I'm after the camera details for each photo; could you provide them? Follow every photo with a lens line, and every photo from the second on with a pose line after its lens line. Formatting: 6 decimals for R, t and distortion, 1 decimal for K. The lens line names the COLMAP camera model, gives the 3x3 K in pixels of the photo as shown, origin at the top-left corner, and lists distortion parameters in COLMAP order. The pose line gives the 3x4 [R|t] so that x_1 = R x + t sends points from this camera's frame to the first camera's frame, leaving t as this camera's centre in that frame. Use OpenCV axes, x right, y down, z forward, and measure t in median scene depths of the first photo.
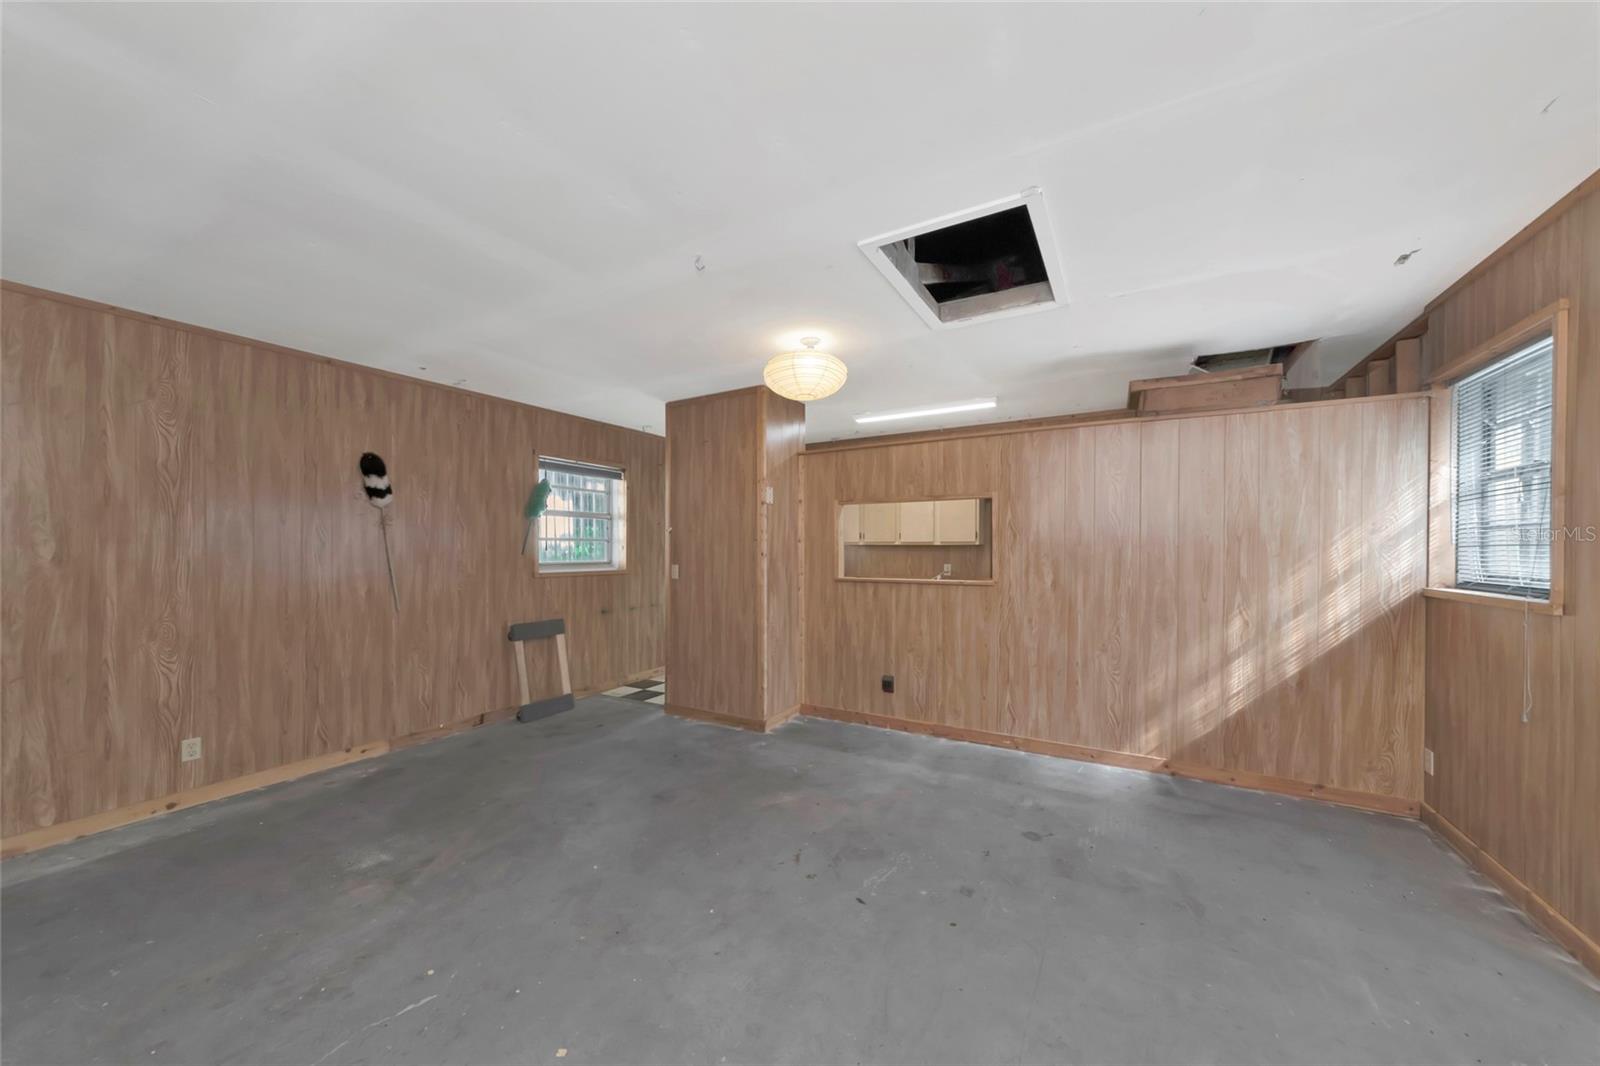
lens RADIAL K [[563.9, 0, 796.0], [0, 563.9, 555.3], [0, 0, 1]] dist [-0.000029, -0.000011]
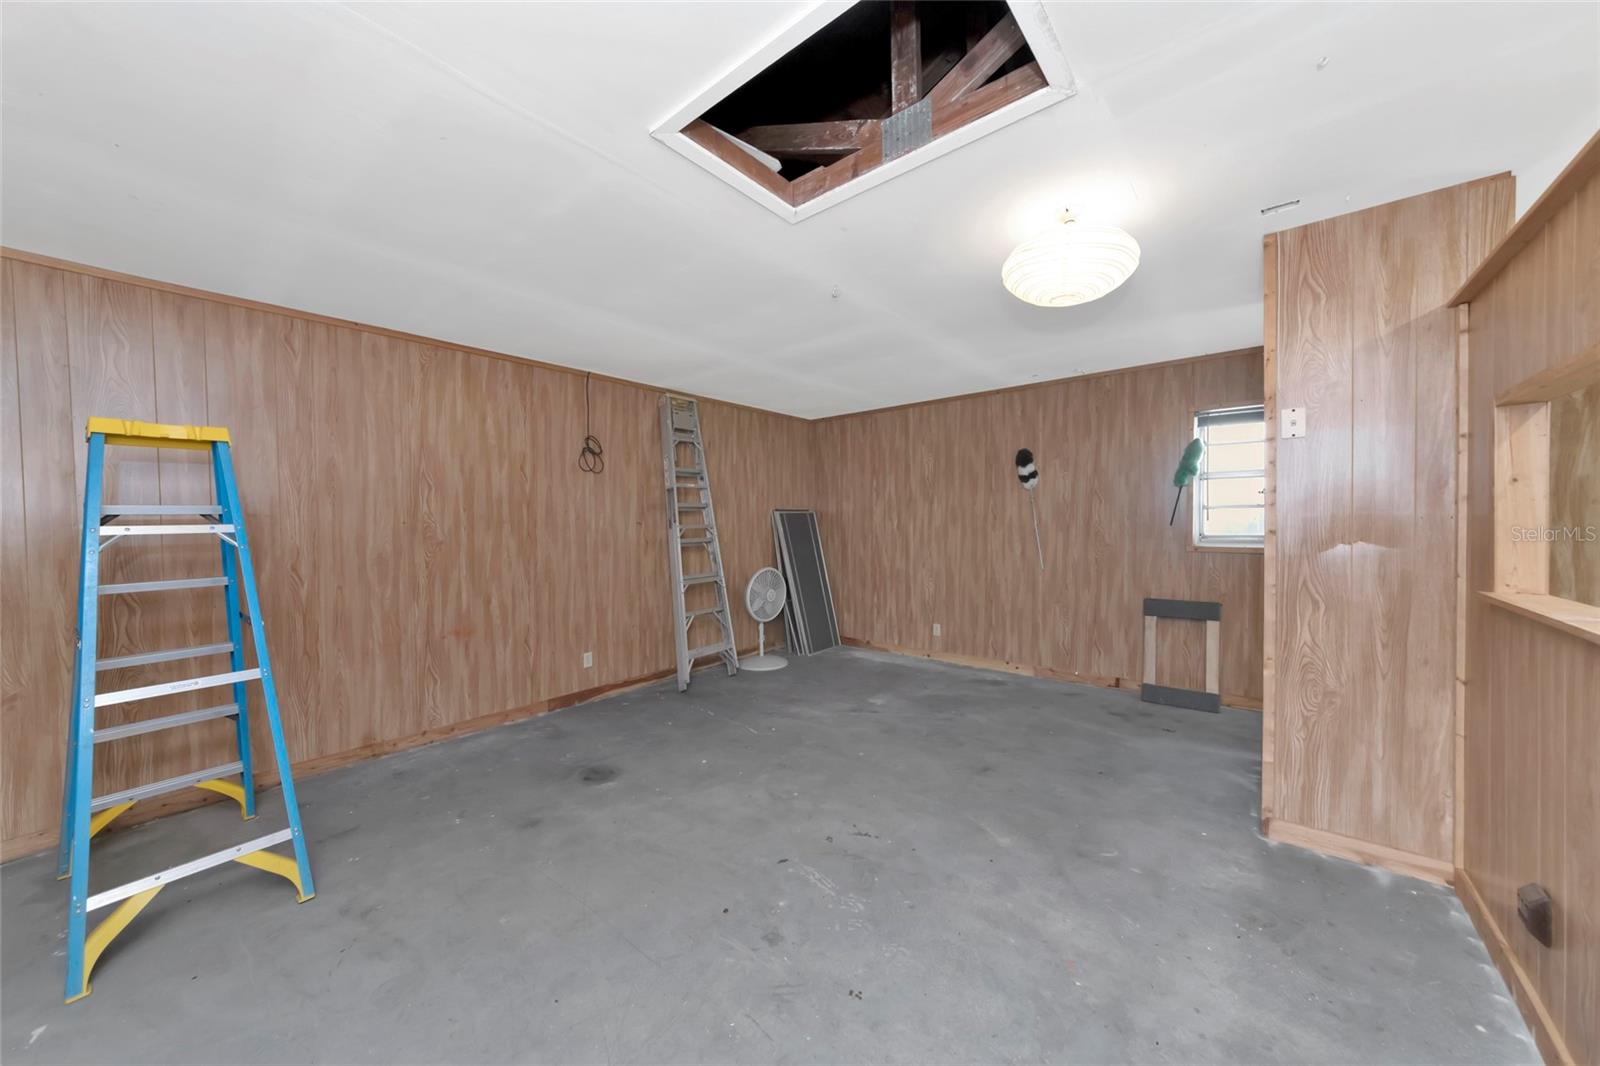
lens RADIAL K [[559.8, 0, 800.0], [0, 559.8, 533.0], [0, 0, 1]] dist [0.001013, 0.000017]
pose [[-0.165370, 0.022109, -0.985984, 0.646969], [0.000754, 0.999751, 0.022291, -0.011397], [0.986231, 0.002943, -0.165346, 0.692721]]
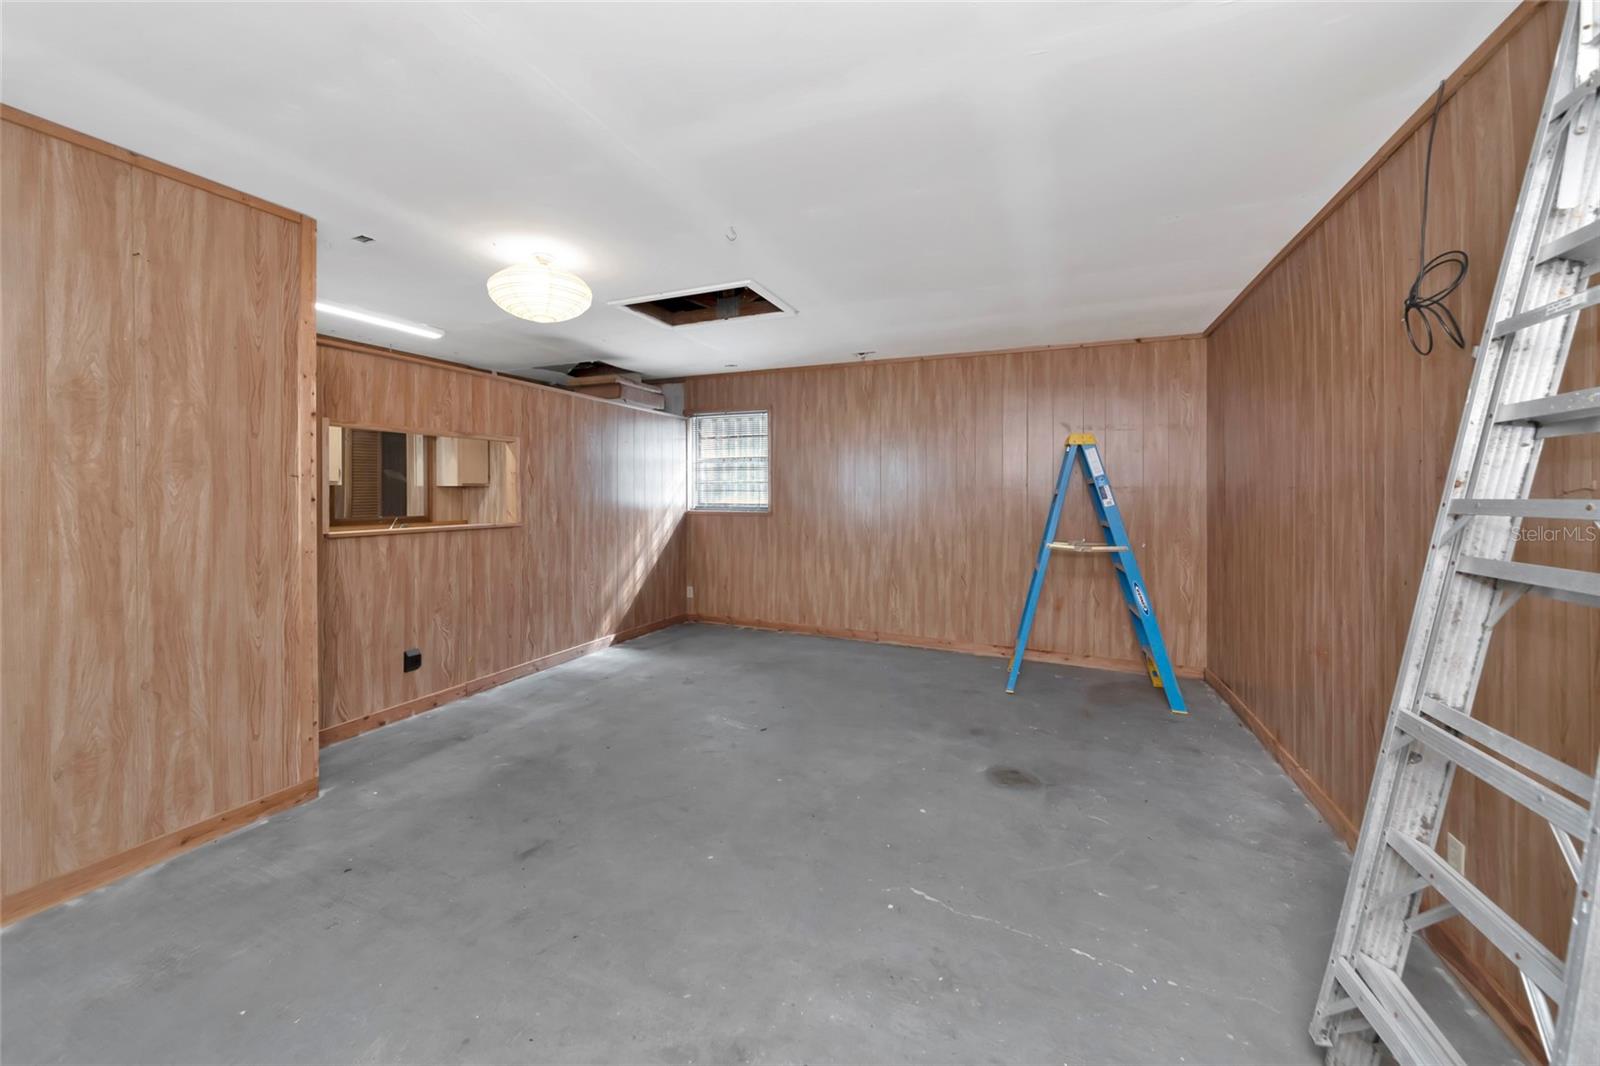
lens RADIAL K [[575.1, 0, 804.1], [0, 575.1, 495.3], [0, 0, 1]] dist [-0.000491, -0.000064]
pose [[-0.122313, -0.005843, 0.992474, -0.805995], [0.006179, 0.999959, 0.006648, -0.008407], [-0.992472, 0.006946, -0.122272, 0.618346]]
